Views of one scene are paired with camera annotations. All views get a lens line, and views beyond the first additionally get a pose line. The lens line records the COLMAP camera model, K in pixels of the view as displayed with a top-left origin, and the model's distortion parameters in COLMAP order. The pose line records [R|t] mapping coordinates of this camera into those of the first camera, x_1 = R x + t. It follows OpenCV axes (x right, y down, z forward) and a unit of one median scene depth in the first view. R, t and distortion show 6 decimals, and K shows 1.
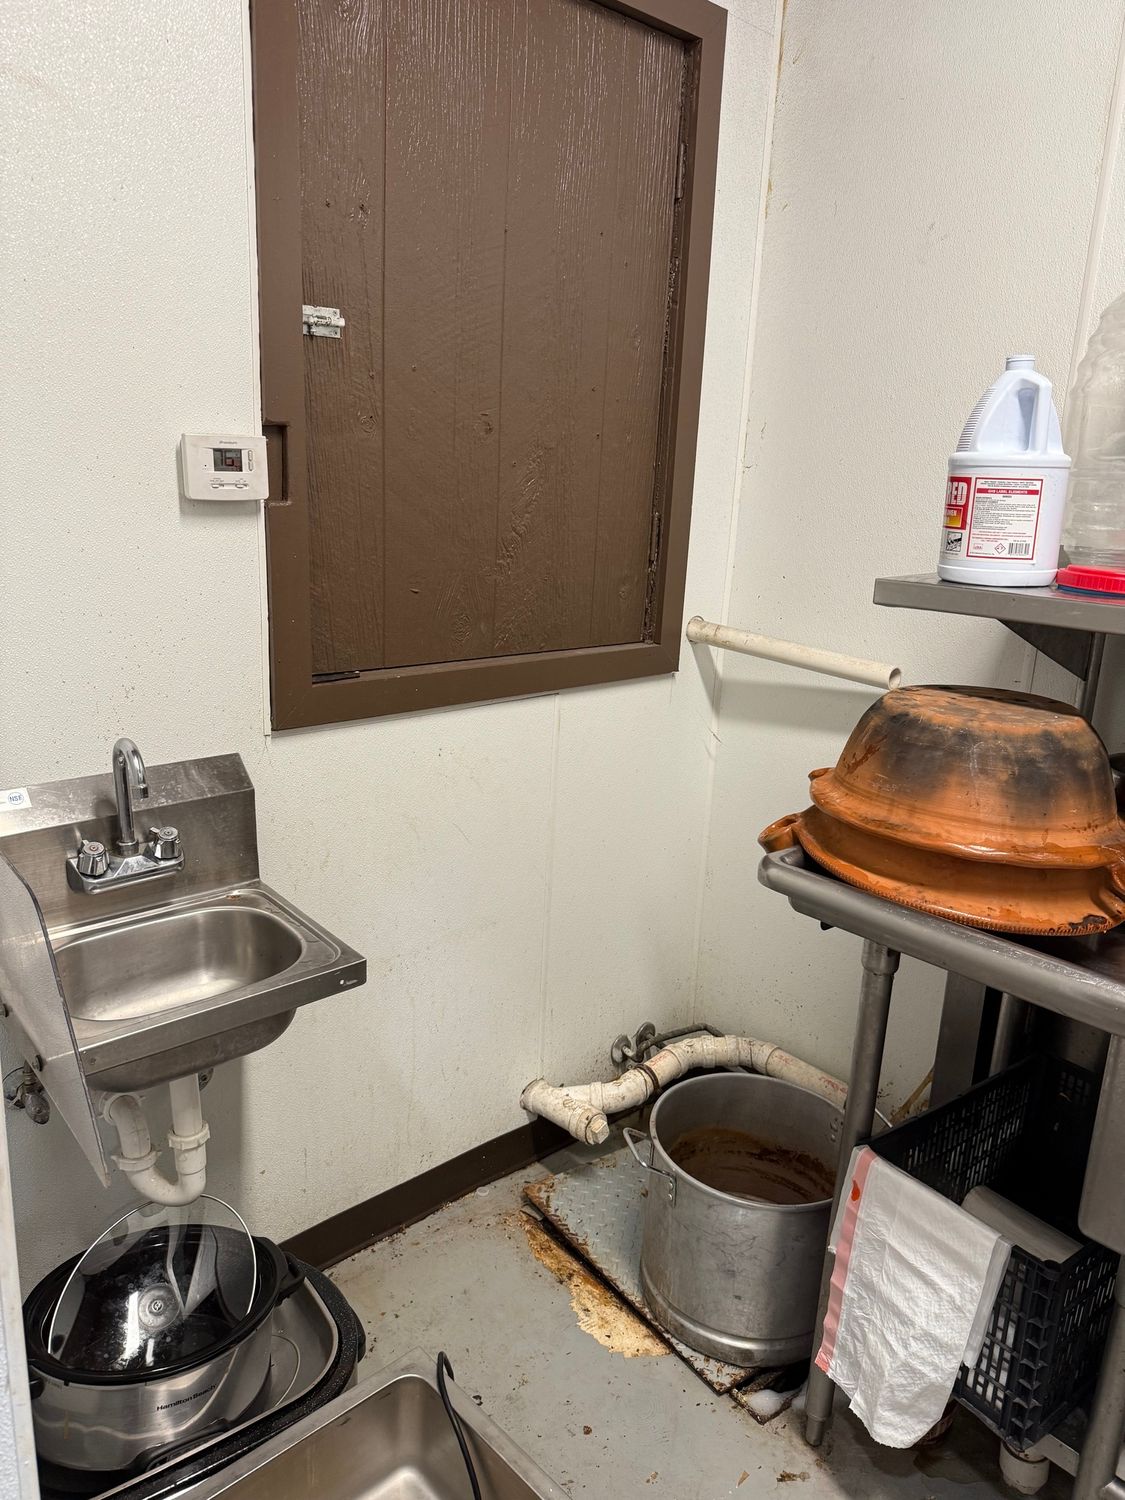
lens RADIAL K [[1075.8, 0, 562.5], [0, 1075.8, 750.0], [0, 0, 1]] dist [-0.010366, -0.007035]
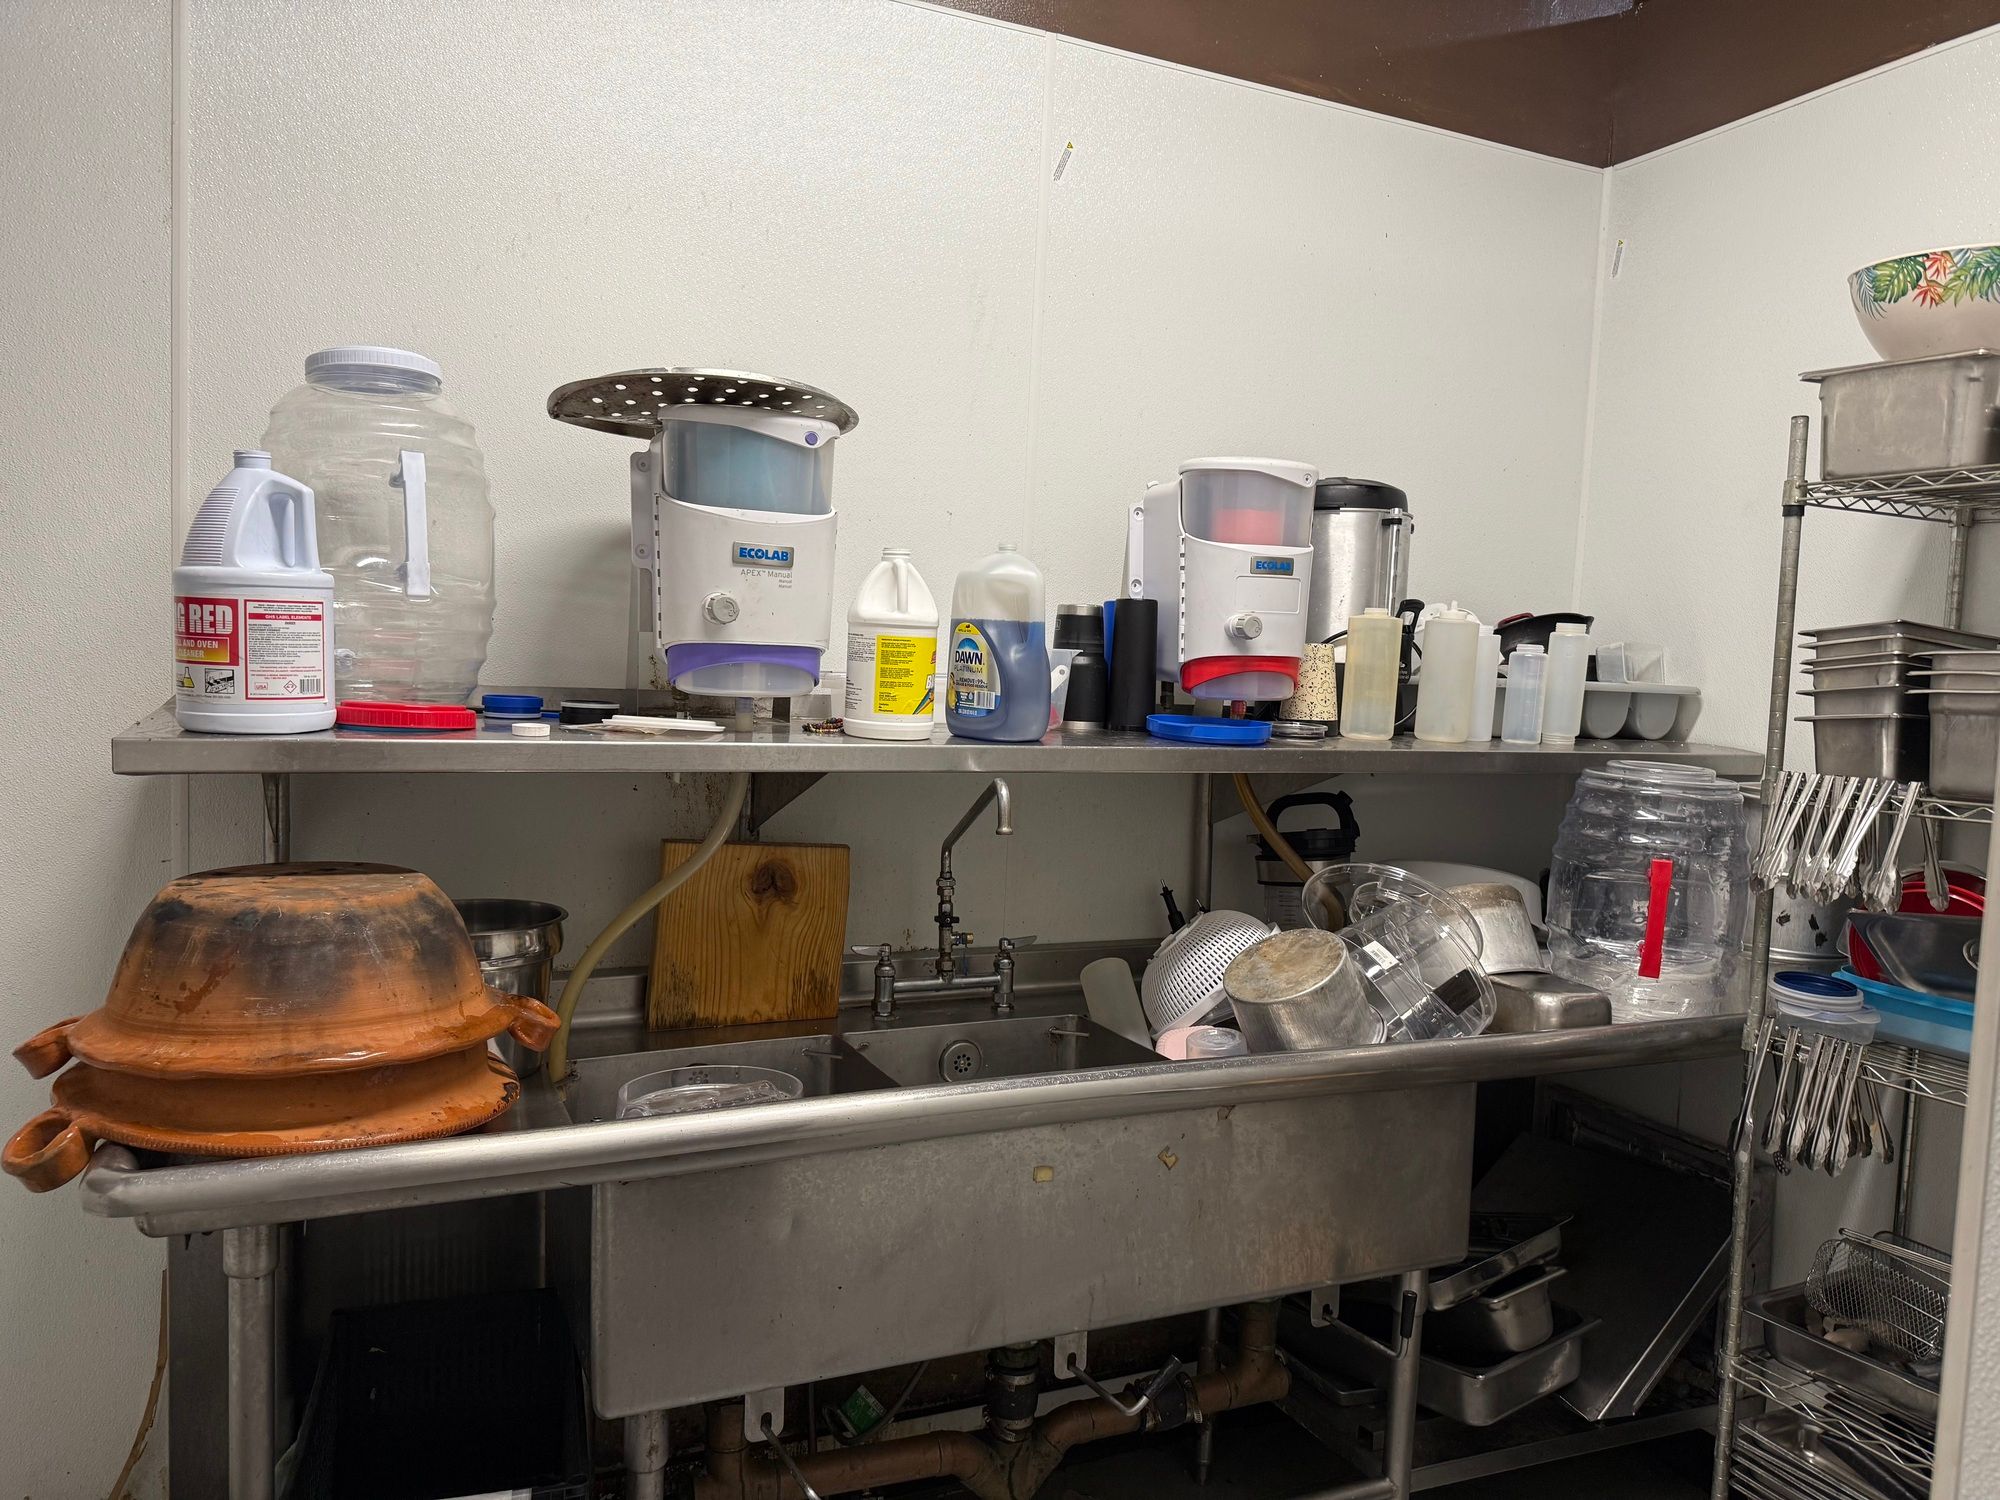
lens RADIAL K [[1437.3, 0, 992.7], [0, 1437.3, 762.5], [0, 0, 1]] dist [0.100845, -0.171621]
pose [[0.296586, -0.106890, 0.949006, -0.482179], [0.213280, 0.976032, 0.043279, -0.069111], [-0.930886, 0.189568, 0.312274, 0.187043]]
